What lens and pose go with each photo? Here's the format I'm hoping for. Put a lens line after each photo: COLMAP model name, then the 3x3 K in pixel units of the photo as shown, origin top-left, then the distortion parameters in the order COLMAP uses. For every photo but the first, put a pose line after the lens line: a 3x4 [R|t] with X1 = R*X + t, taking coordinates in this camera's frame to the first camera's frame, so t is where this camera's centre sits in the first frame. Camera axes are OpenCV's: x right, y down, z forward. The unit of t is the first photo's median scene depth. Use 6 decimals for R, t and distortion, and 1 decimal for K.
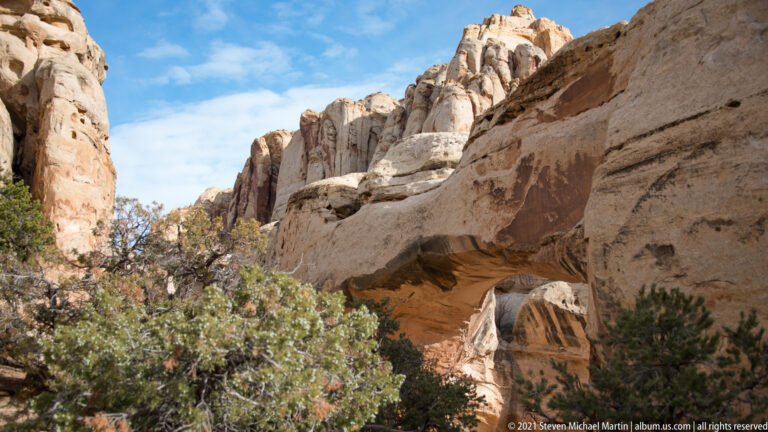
lens RADIAL K [[930.2, 0, 384.0], [0, 930.2, 216.0], [0, 0, 1]] dist [0.145739, 0.061088]
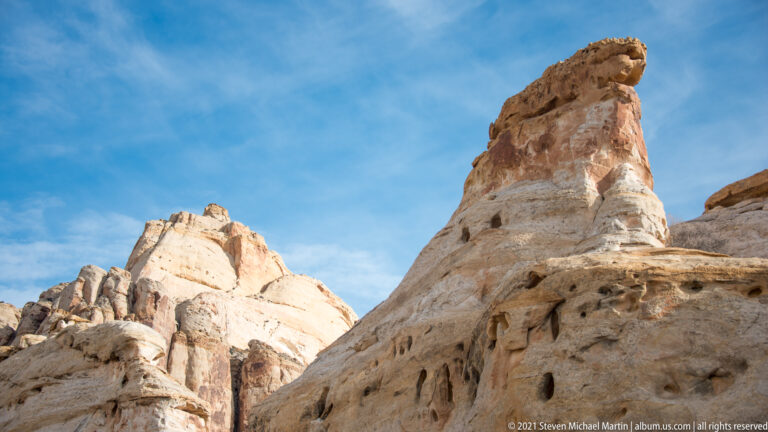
lens RADIAL K [[1150.4, 0, 384.0], [0, 1150.4, 216.0], [0, 0, 1]] dist [0.015333, 2.105600]
pose [[0.964875, 0.110335, 0.238414, 0.340250], [-0.065283, 0.979762, -0.189219, -0.131251], [-0.254467, 0.167008, 0.952552, -0.758911]]
